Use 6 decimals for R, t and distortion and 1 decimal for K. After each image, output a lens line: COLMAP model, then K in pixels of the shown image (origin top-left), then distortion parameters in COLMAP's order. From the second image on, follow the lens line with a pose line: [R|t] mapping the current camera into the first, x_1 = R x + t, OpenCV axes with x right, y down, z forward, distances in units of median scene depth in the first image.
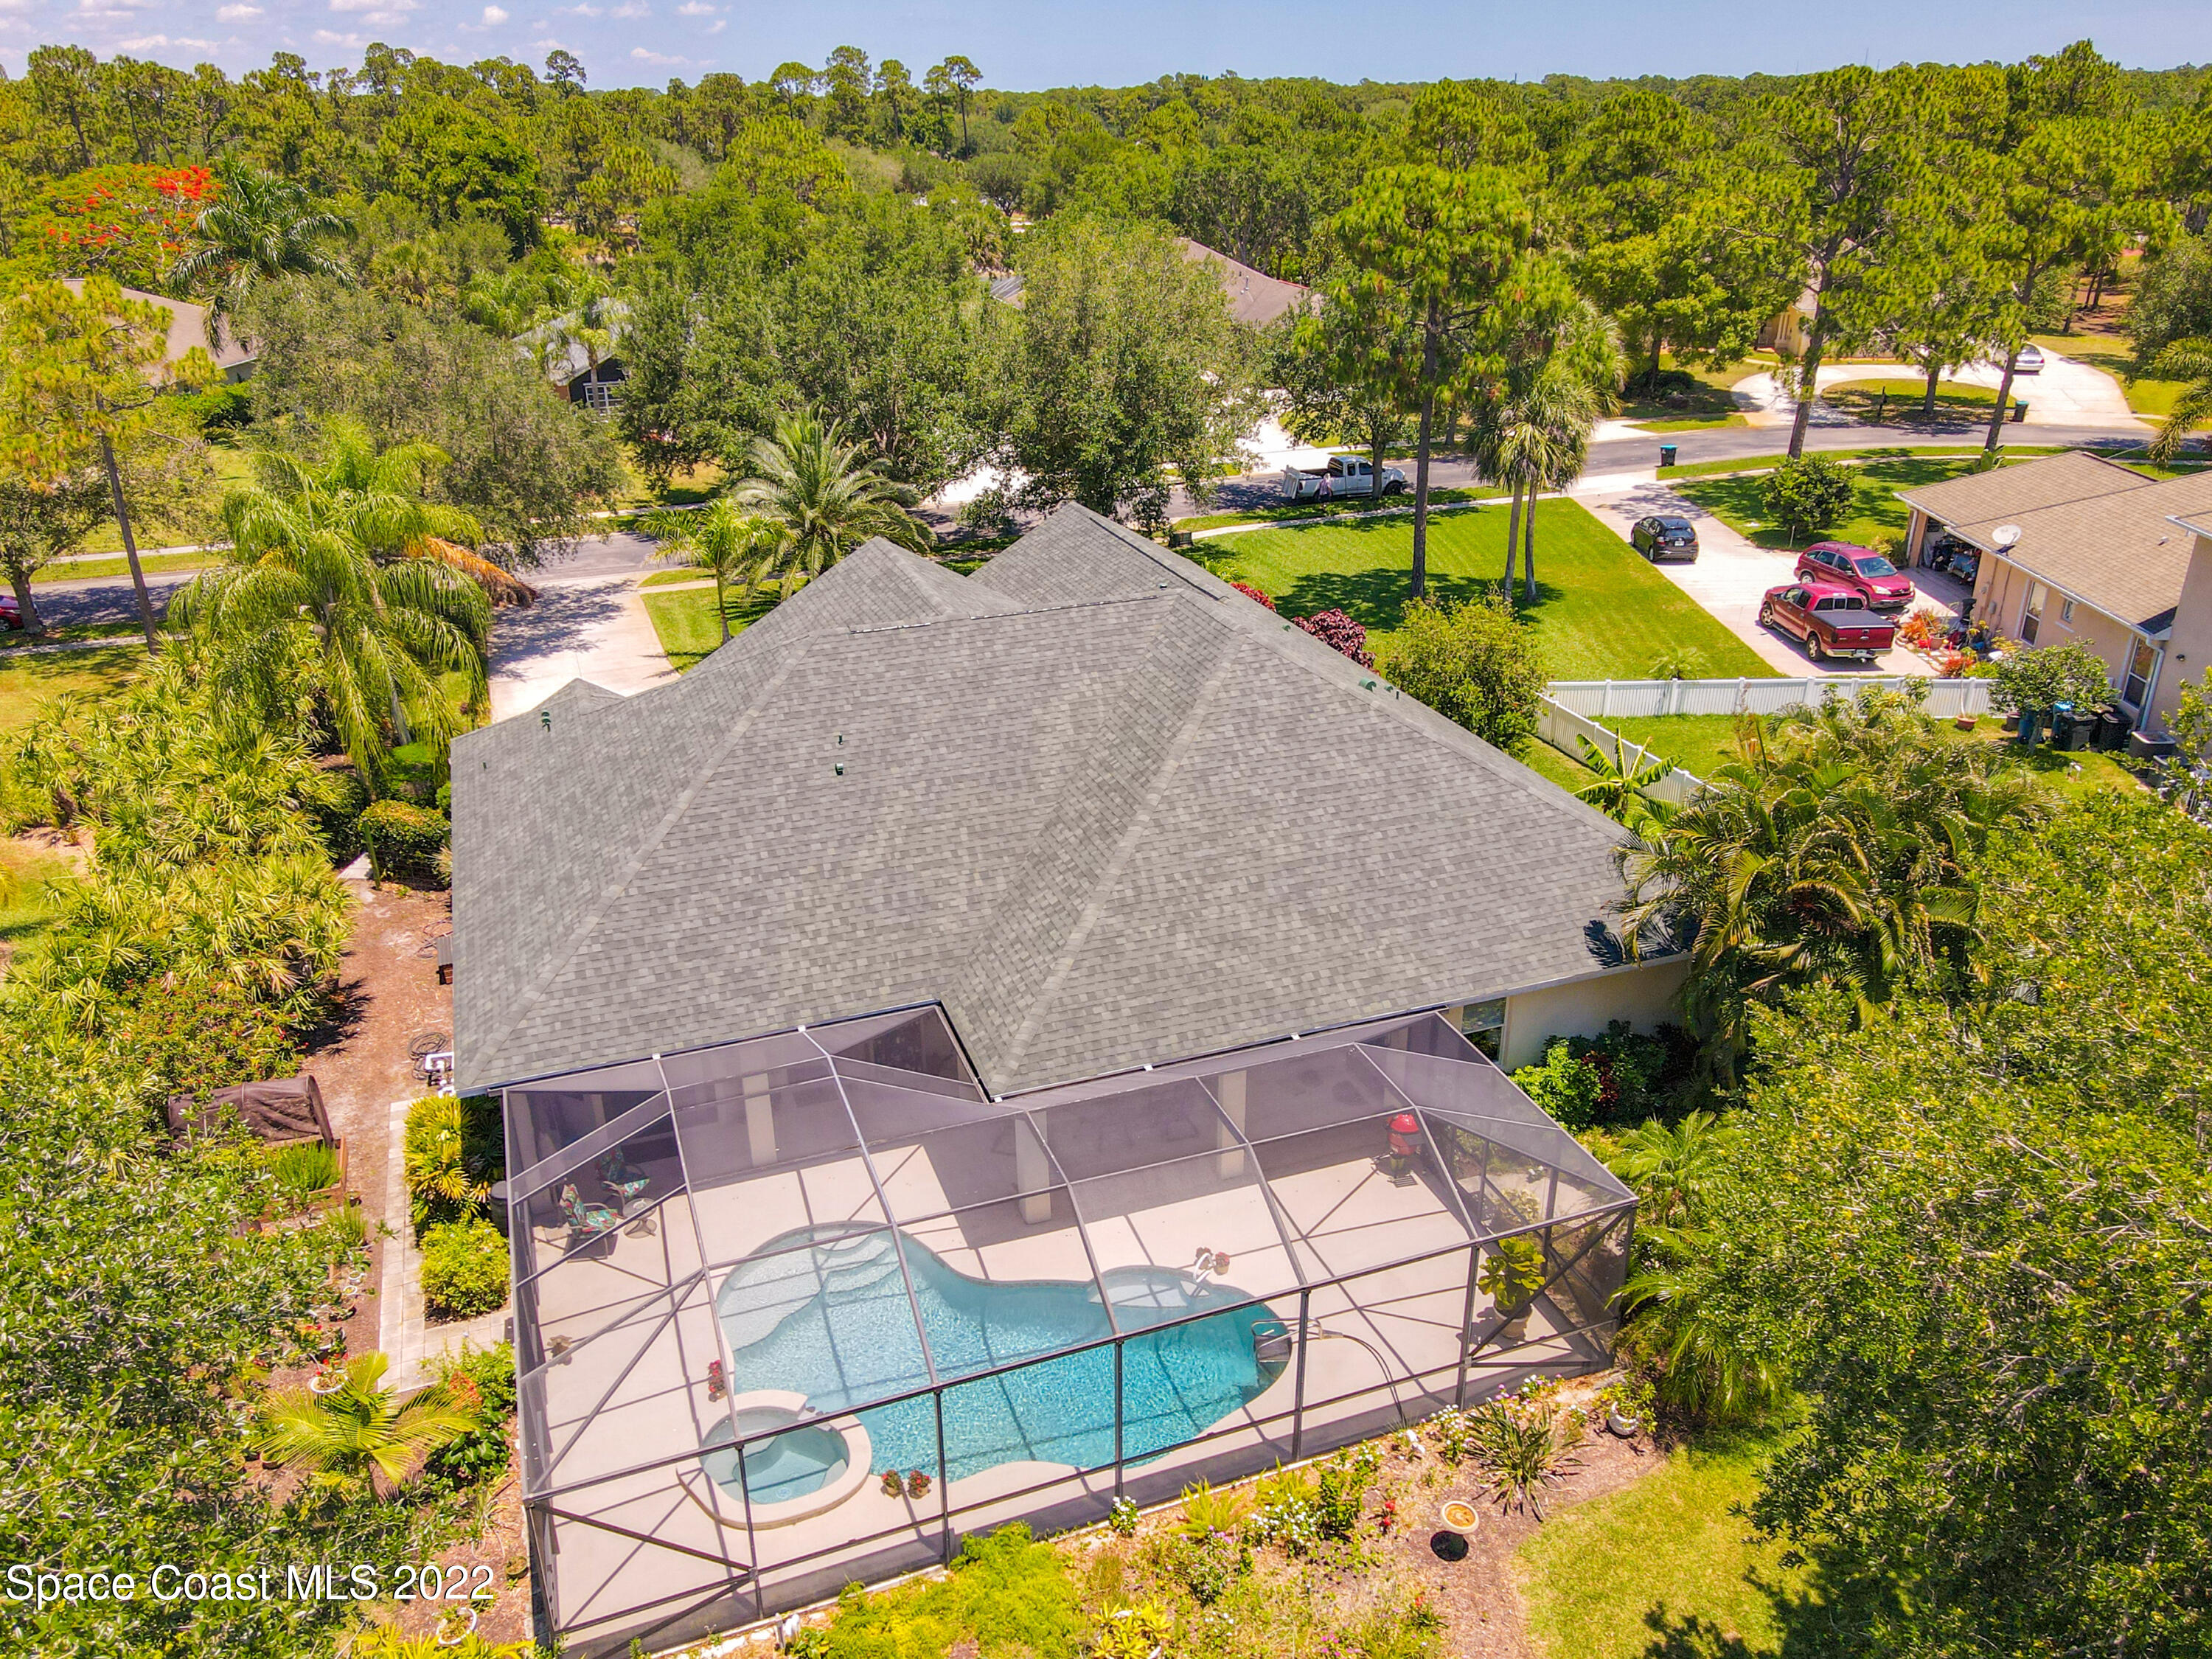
lens RADIAL K [[1637.0, 0, 1060.1], [0, 1637.0, 835.2], [0, 0, 1]] dist [-0.001045, 0.033143]
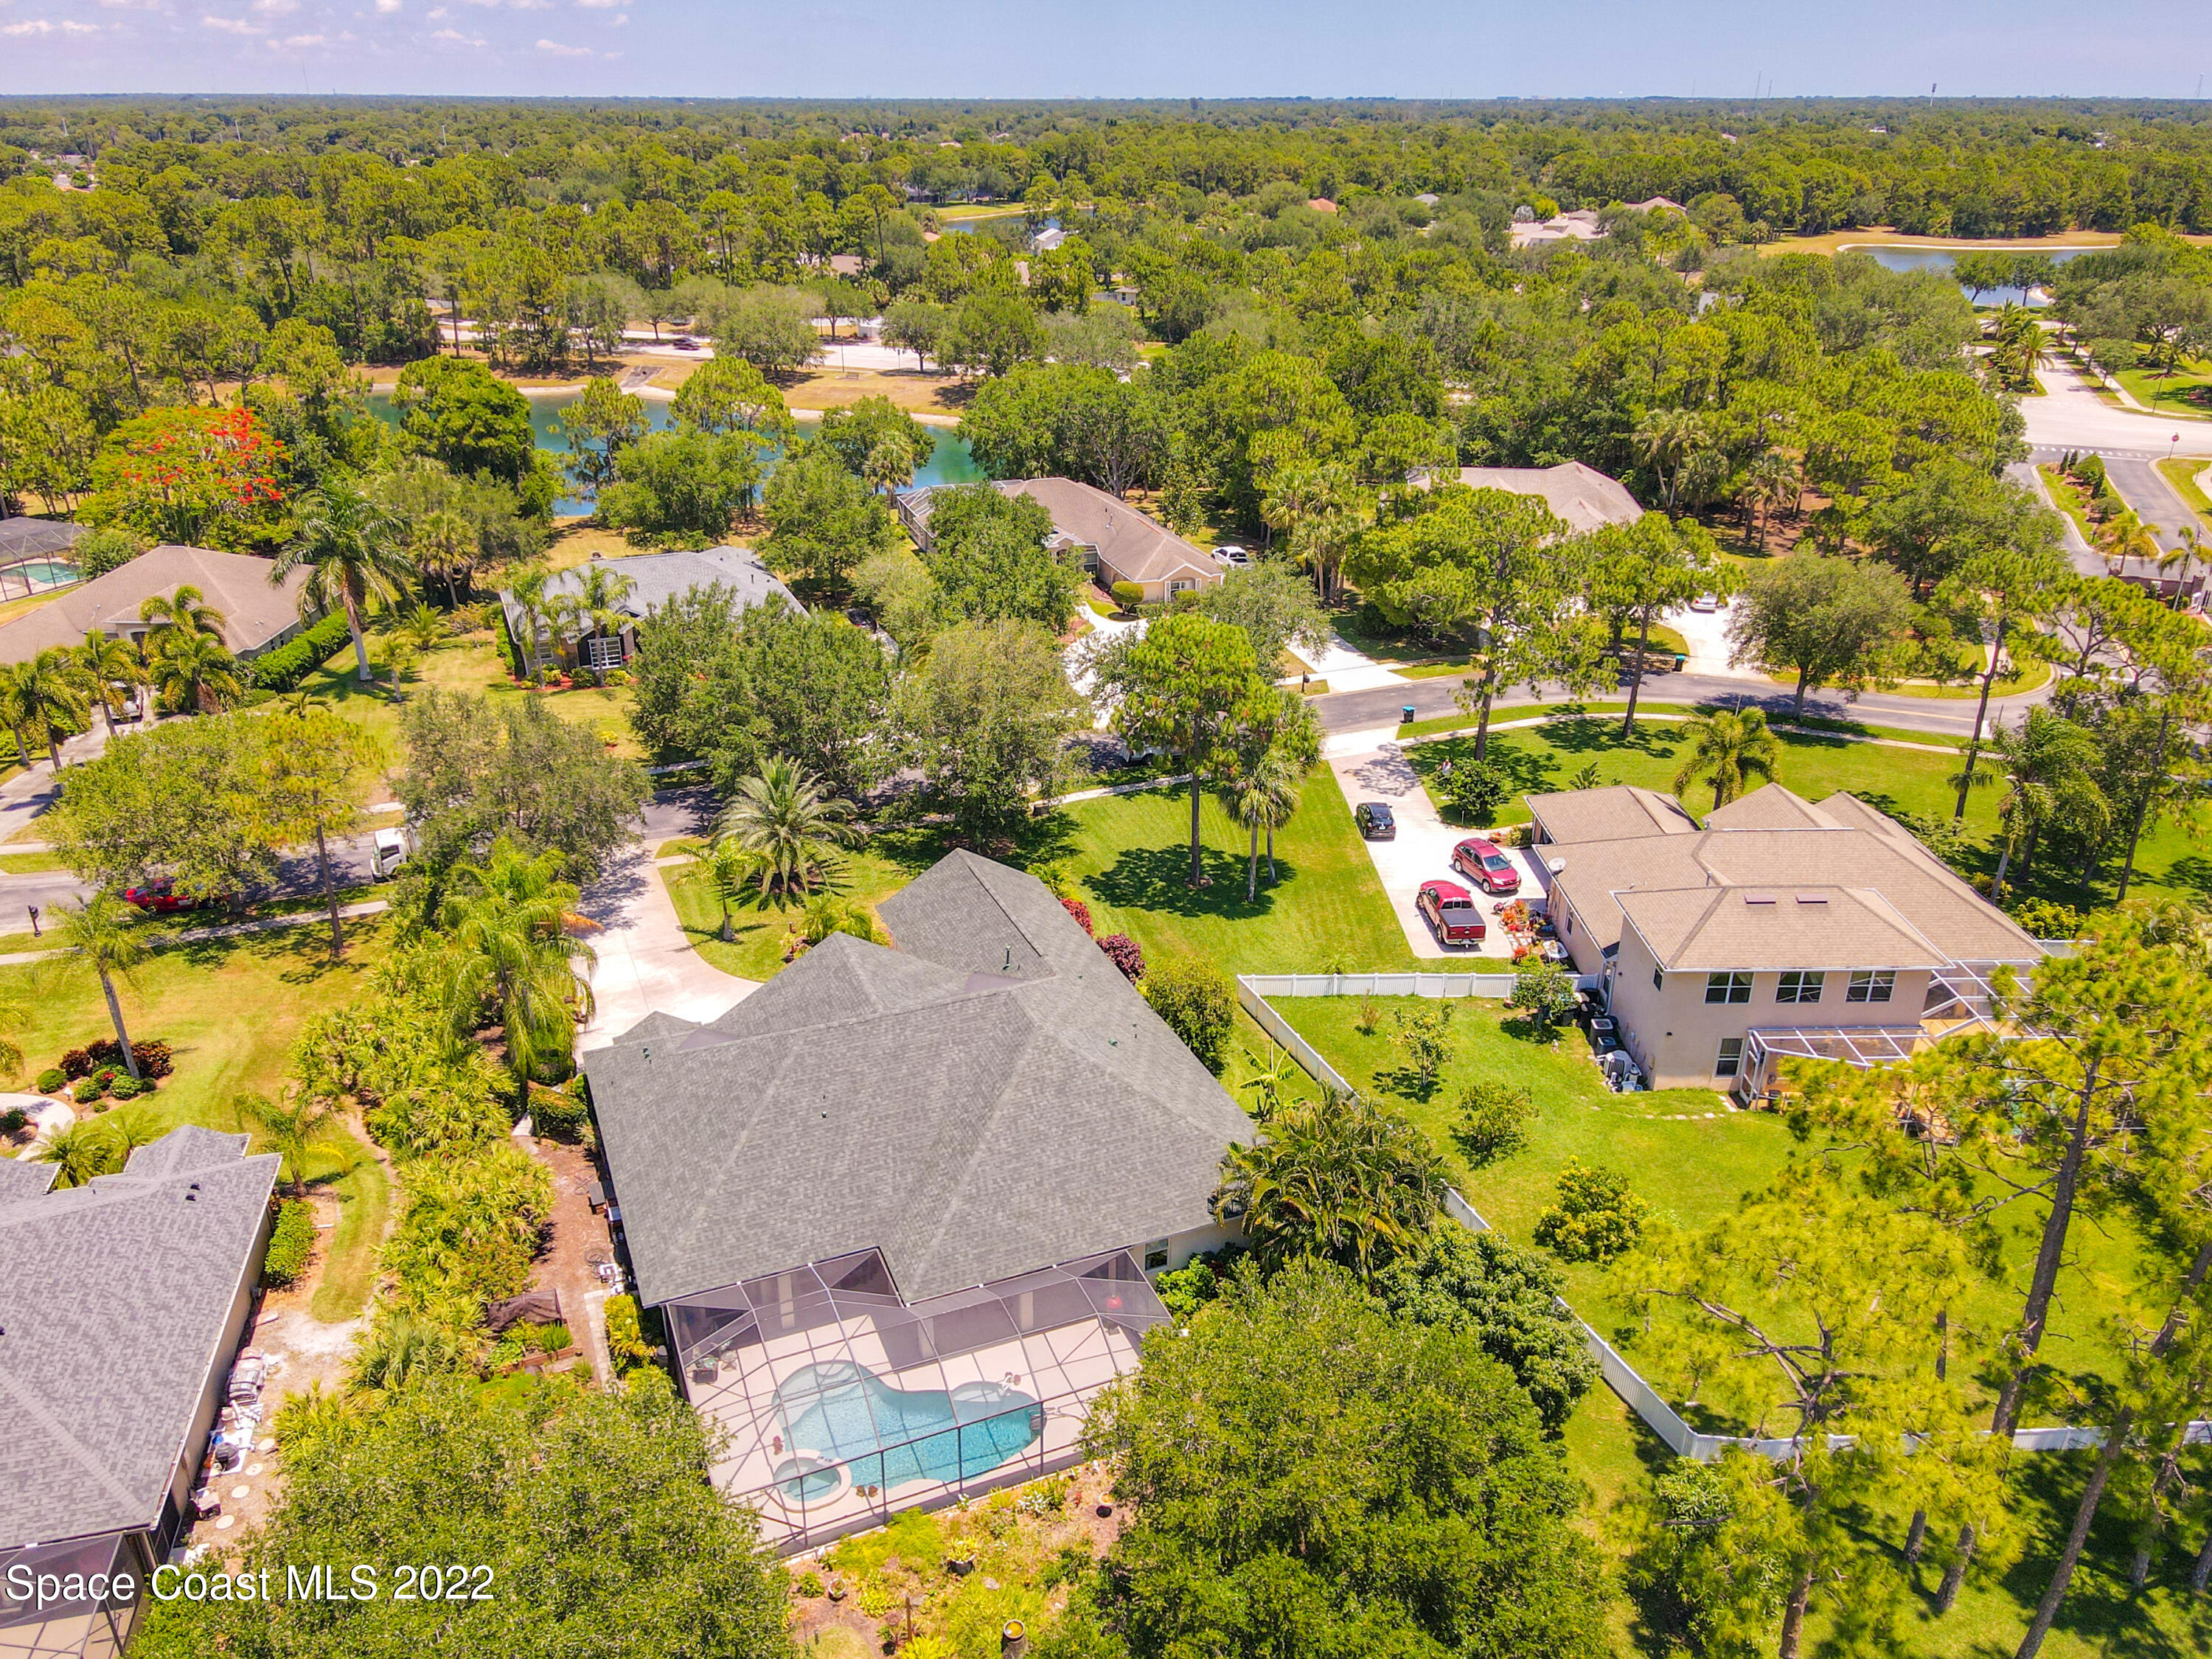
lens RADIAL K [[1637.0, 0, 1060.1], [0, 1637.0, 835.2], [0, 0, 1]] dist [-0.001045, 0.033143]
pose [[0.998768, -0.004604, 0.049412, 0.048100], [0.004616, 0.999989, -0.000132, -0.378429], [-0.049411, 0.000360, 0.998778, -0.948694]]
